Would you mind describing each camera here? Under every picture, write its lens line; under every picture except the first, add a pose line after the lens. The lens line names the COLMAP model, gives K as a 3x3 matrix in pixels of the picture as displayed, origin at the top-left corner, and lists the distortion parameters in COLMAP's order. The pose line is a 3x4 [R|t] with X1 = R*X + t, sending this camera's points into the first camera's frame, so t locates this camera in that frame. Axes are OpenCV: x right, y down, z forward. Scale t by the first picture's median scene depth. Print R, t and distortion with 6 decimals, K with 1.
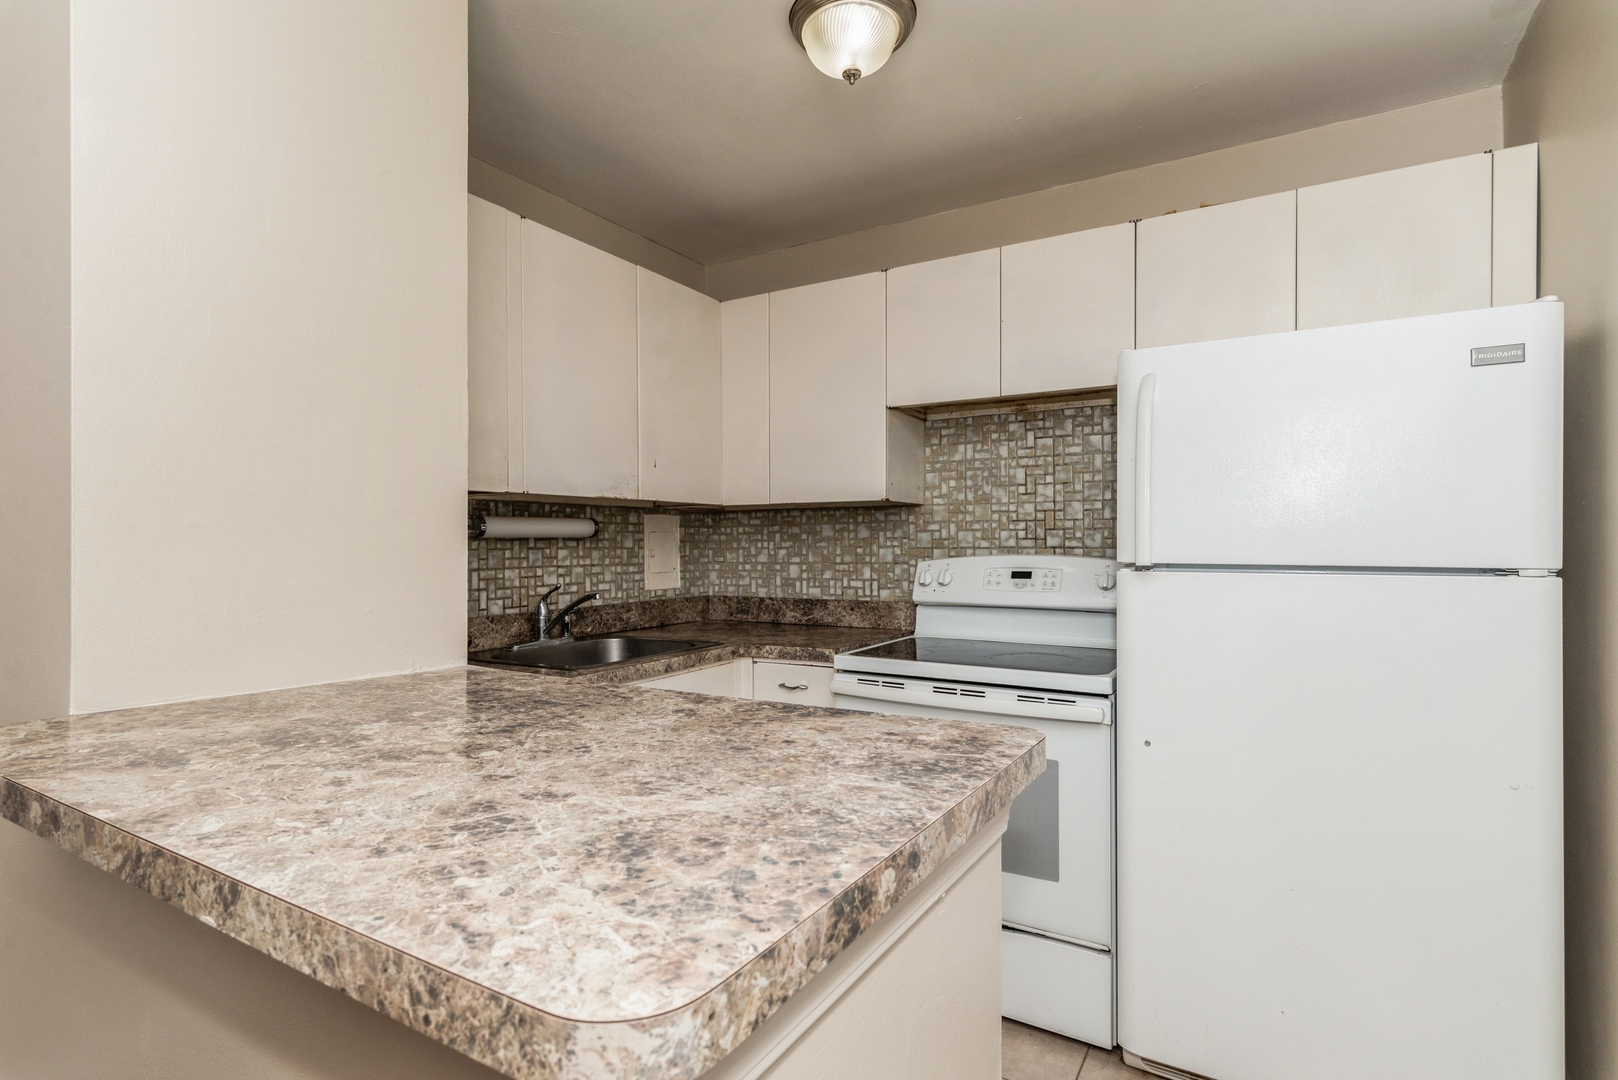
lens RADIAL K [[799.0, 0, 810.1], [0, 799.0, 542.7], [0, 0, 1]] dist [-0.000771, 0.000328]
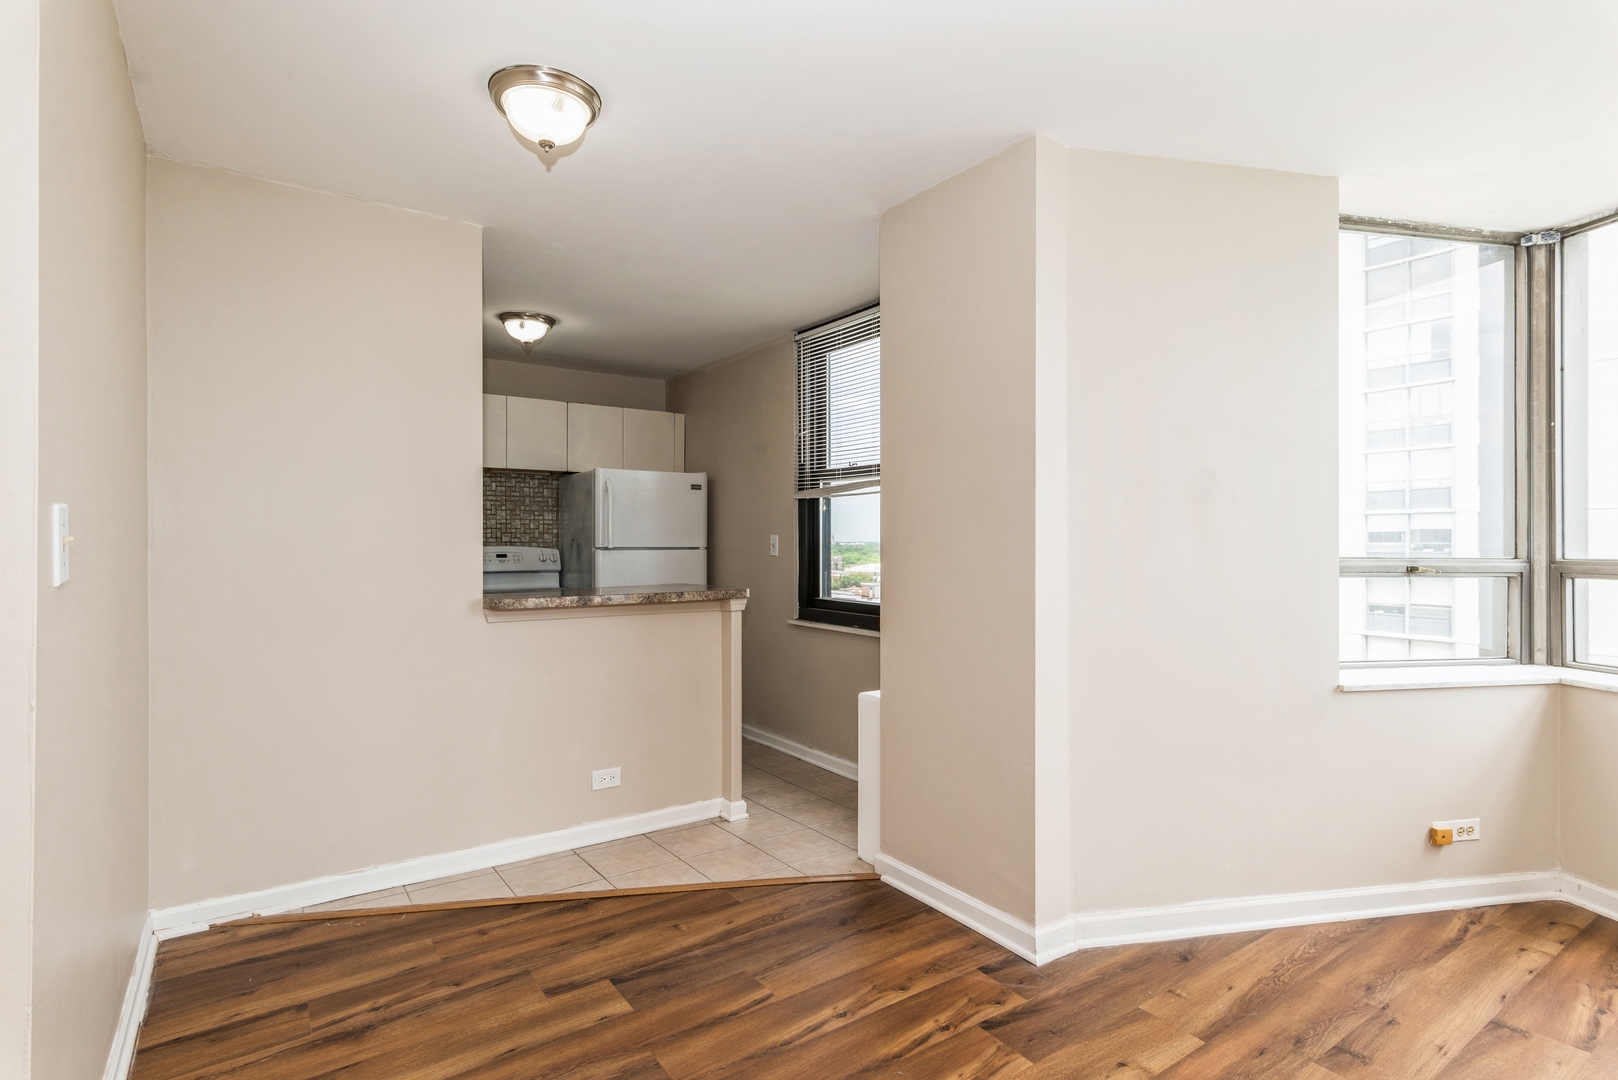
lens RADIAL K [[799.0, 0, 808.0], [0, 799.0, 545.7], [0, 0, 1]] dist [-0.000771, 0.000328]
pose [[0.405205, -0.004613, 0.914214, -1.237576], [-0.001835, 0.999981, 0.005859, 0.001729], [-0.914224, -0.004052, 0.405189, -0.505809]]
